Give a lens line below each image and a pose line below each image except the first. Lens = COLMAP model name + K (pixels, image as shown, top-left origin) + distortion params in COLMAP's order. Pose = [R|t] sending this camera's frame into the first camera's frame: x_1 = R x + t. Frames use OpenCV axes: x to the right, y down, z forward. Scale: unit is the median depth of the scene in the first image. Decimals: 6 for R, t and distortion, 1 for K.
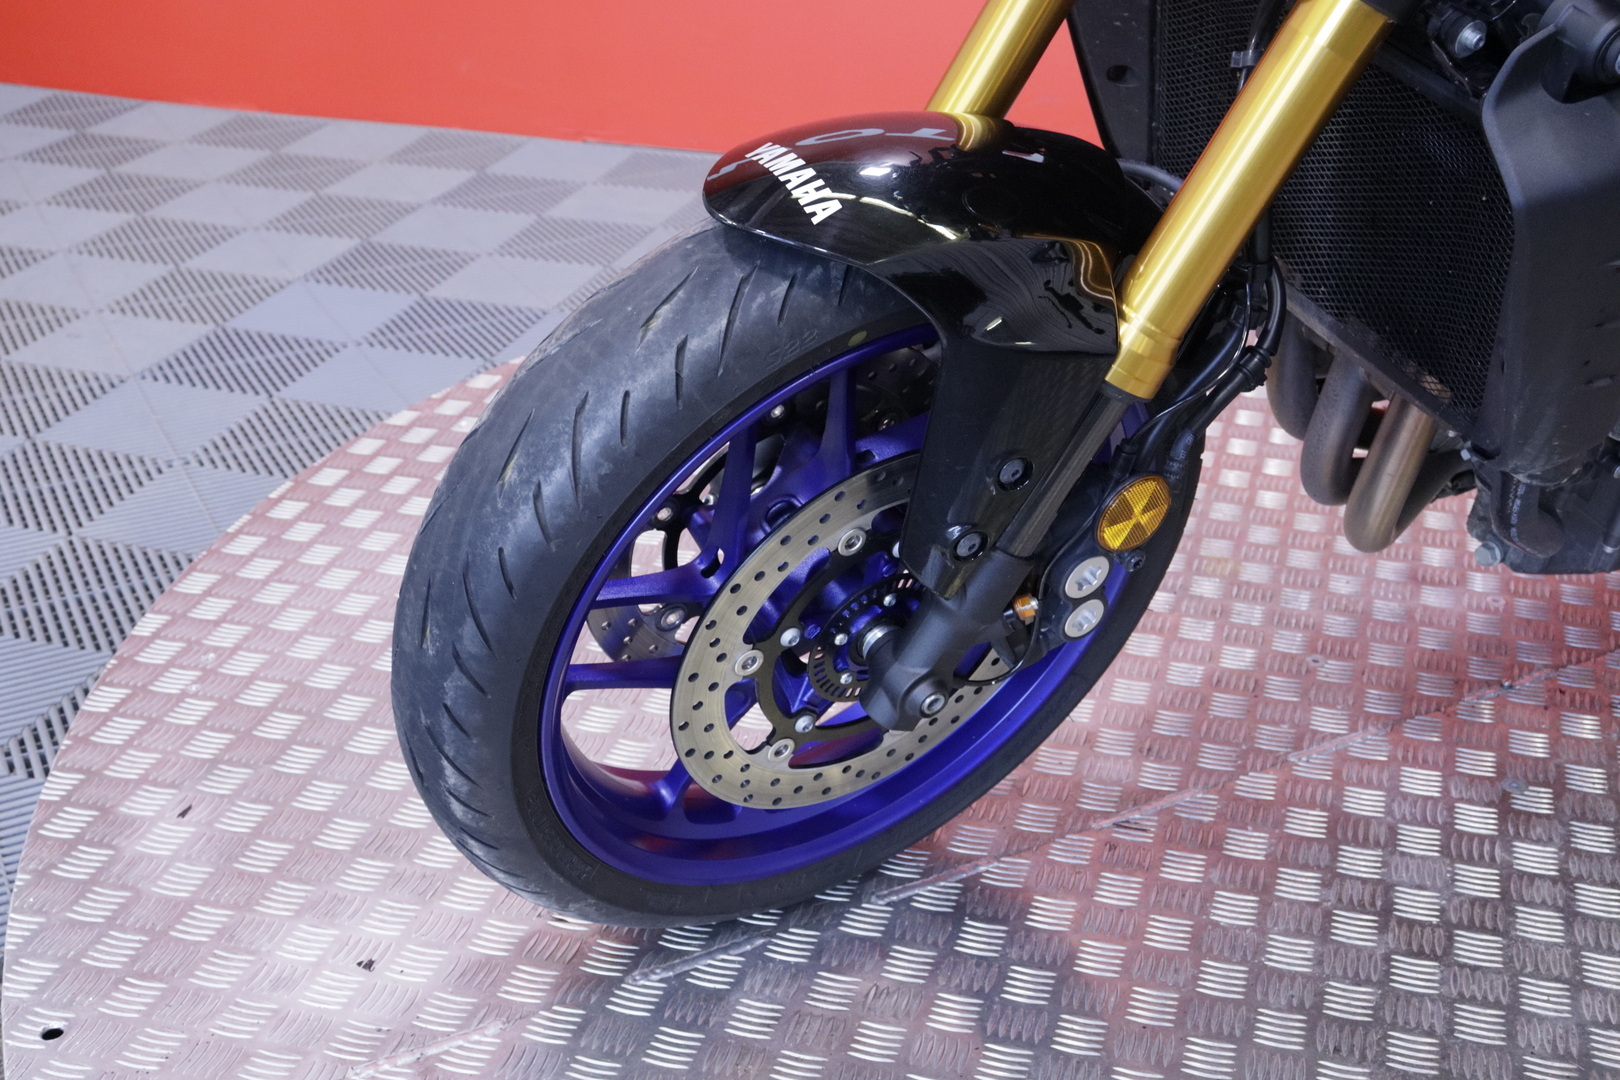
lens RADIAL K [[1979.2, 0, 819.1], [0, 1979.2, 548.8], [0, 0, 1]] dist [0.010254, 0.000000]
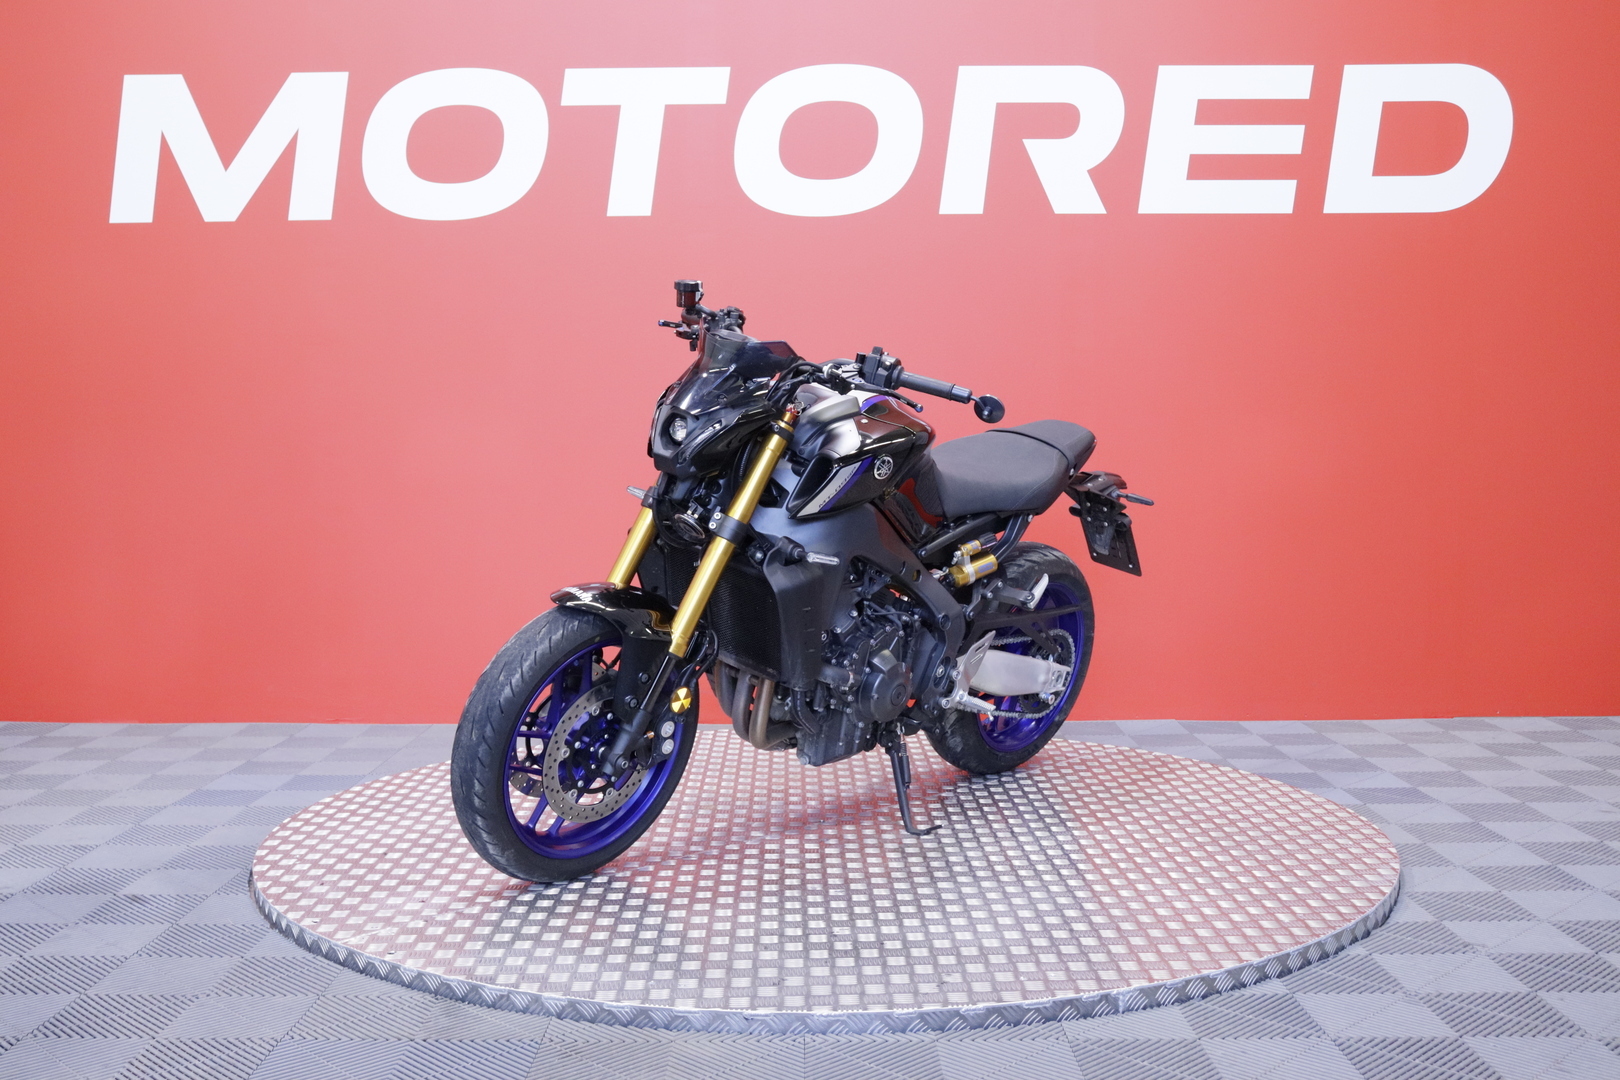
lens RADIAL K [[1777.7, 0, 814.3], [0, 1777.7, 529.6], [0, 0, 1]] dist [-0.017791, 0.000000]
pose [[0.957791, -0.029630, 0.285935, -0.426474], [0.146021, 0.906940, -0.395143, 0.854661], [-0.247618, 0.420217, 0.872985, -1.601395]]
